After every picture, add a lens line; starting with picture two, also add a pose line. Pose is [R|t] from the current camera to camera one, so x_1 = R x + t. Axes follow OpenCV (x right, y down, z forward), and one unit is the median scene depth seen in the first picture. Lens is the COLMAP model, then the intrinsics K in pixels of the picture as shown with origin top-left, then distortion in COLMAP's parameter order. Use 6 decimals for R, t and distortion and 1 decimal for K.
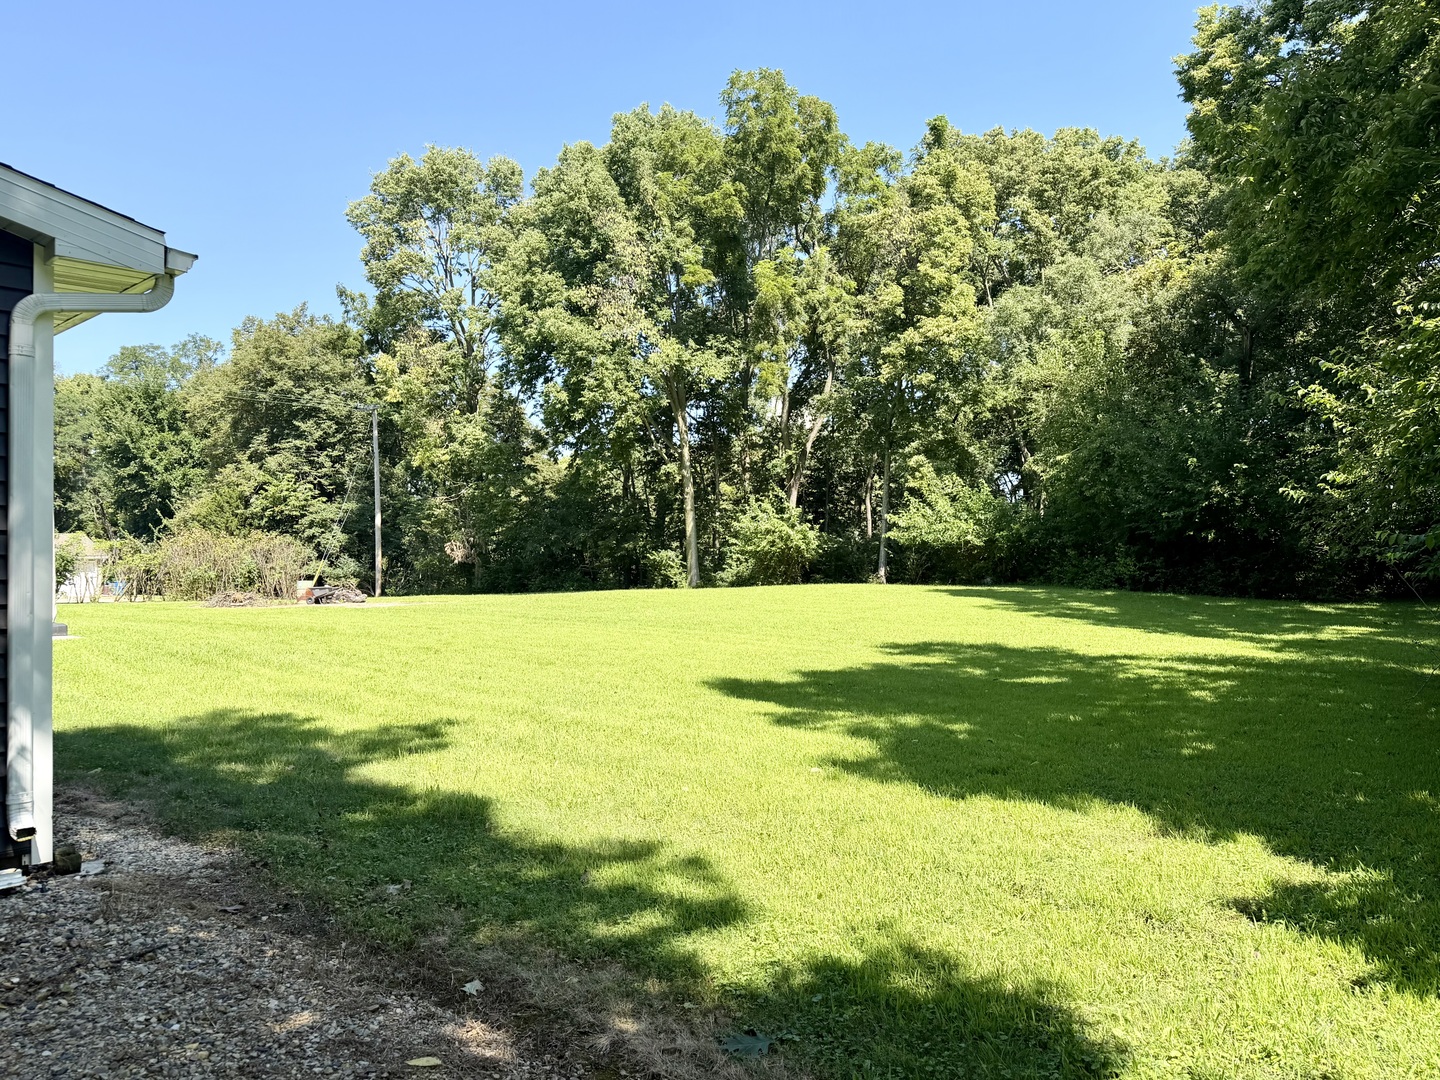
lens RADIAL K [[1019.1, 0, 724.1], [0, 1019.1, 548.0], [0, 0, 1]] dist [0.116537, -0.161417]
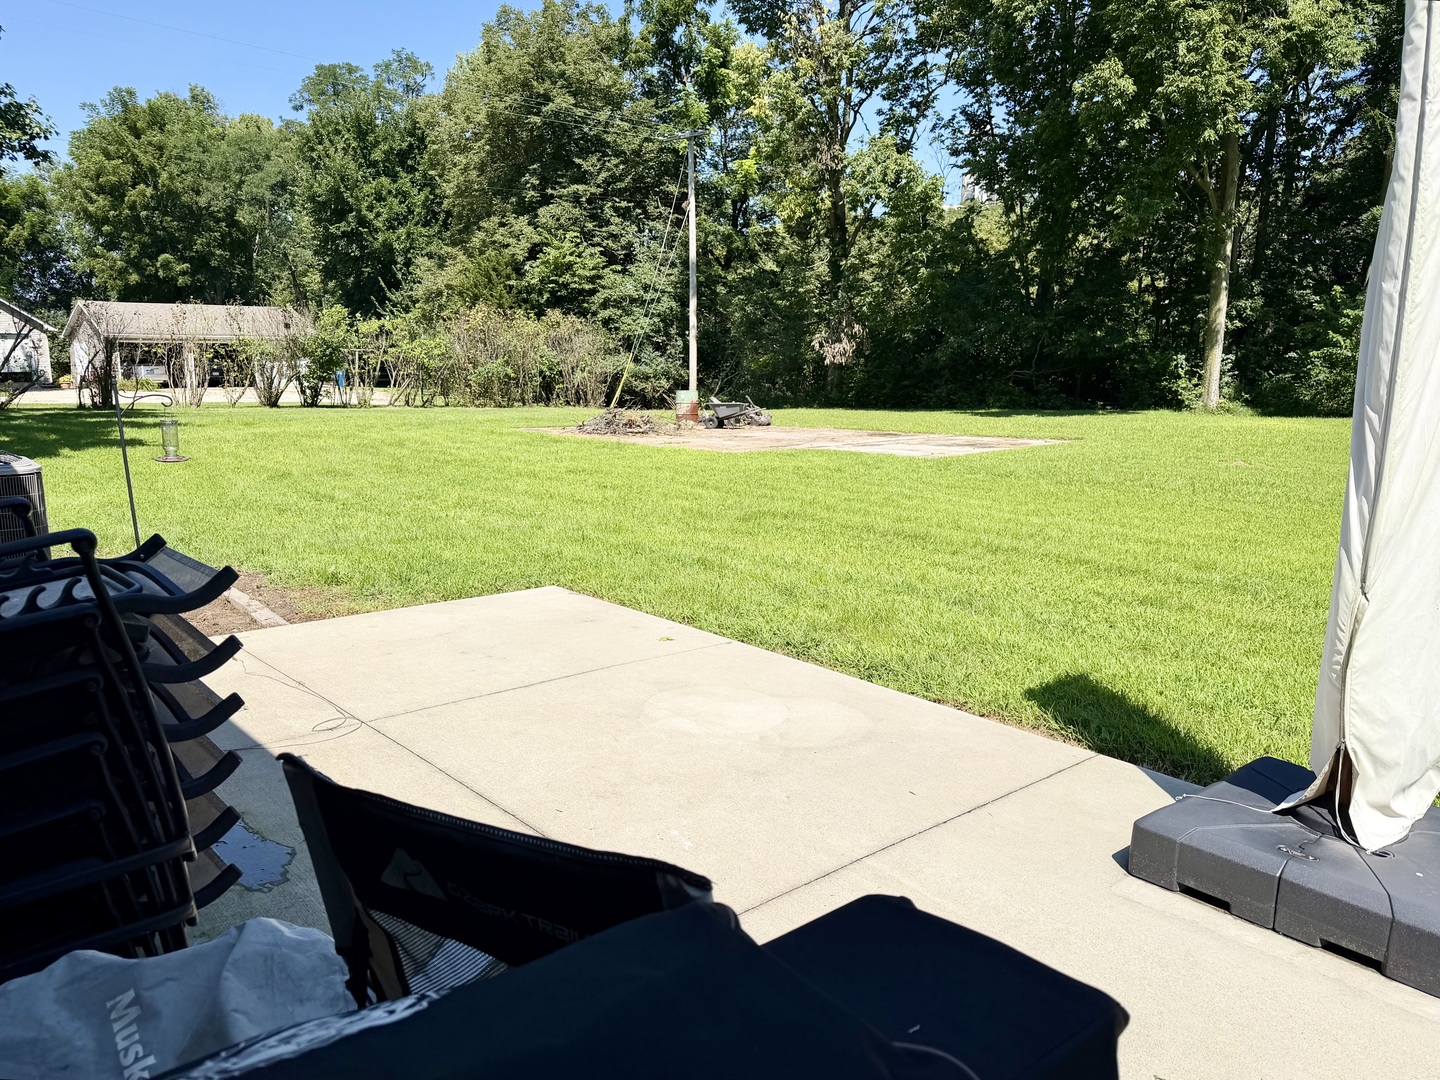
lens RADIAL K [[1019.1, 0, 724.1], [0, 1019.1, 548.0], [0, 0, 1]] dist [0.116537, -0.161417]
pose [[0.992903, 0.049968, -0.107917, -0.217168], [-0.027211, 0.978830, 0.202857, -0.002408], [0.115769, -0.198480, 0.973244, 0.243237]]
